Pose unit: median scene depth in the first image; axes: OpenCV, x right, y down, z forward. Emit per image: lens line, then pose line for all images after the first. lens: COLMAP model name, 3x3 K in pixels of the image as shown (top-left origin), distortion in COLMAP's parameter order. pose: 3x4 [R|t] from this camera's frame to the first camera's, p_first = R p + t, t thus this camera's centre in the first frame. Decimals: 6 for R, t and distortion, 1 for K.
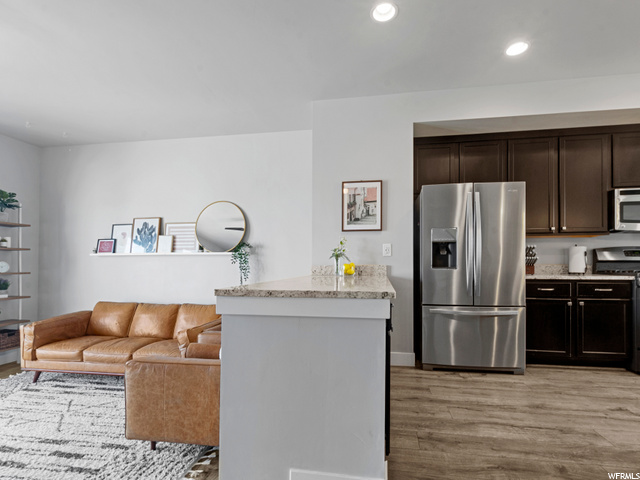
lens RADIAL K [[320.5, 0, 334.2], [0, 320.5, 261.2], [0, 0, 1]] dist [0.002011, 0.001257]
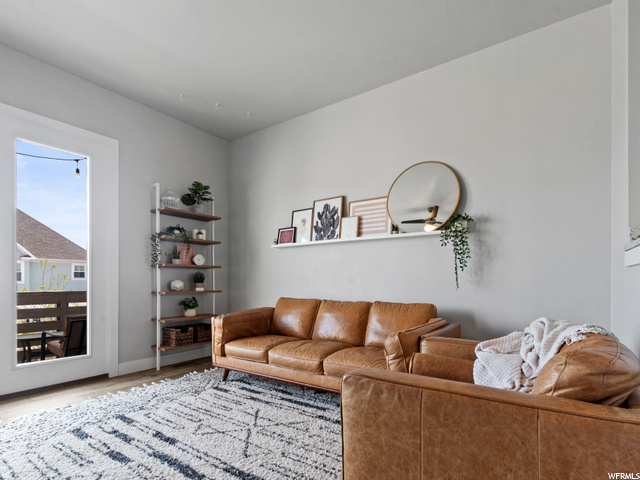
lens RADIAL K [[320.5, 0, 343.0], [0, 320.5, 290.1], [0, 0, 1]] dist [0.002011, 0.001257]
pose [[0.916218, 0.011508, -0.400515, -0.291552], [-0.000773, 0.999636, 0.026955, 0.106031], [0.400680, -0.024387, 0.915893, 0.342387]]
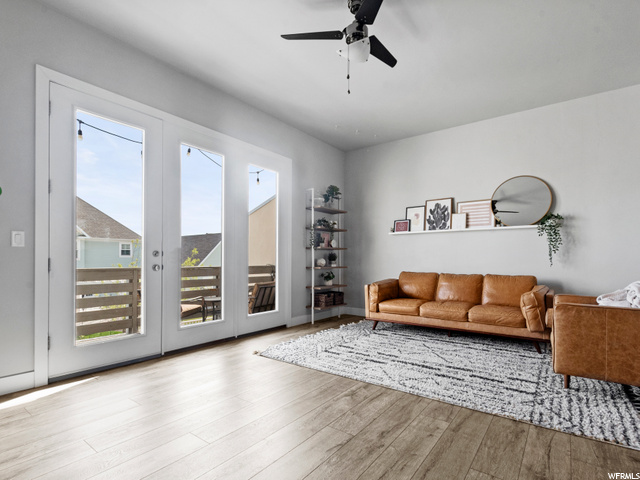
lens RADIAL K [[320.5, 0, 331.8], [0, 320.5, 263.5], [0, 0, 1]] dist [0.002011, 0.001257]
pose [[0.898004, 0.010940, -0.439852, -0.573554], [-0.006096, 0.999904, 0.012424, 0.106421], [0.439946, -0.008476, 0.897984, -0.239270]]
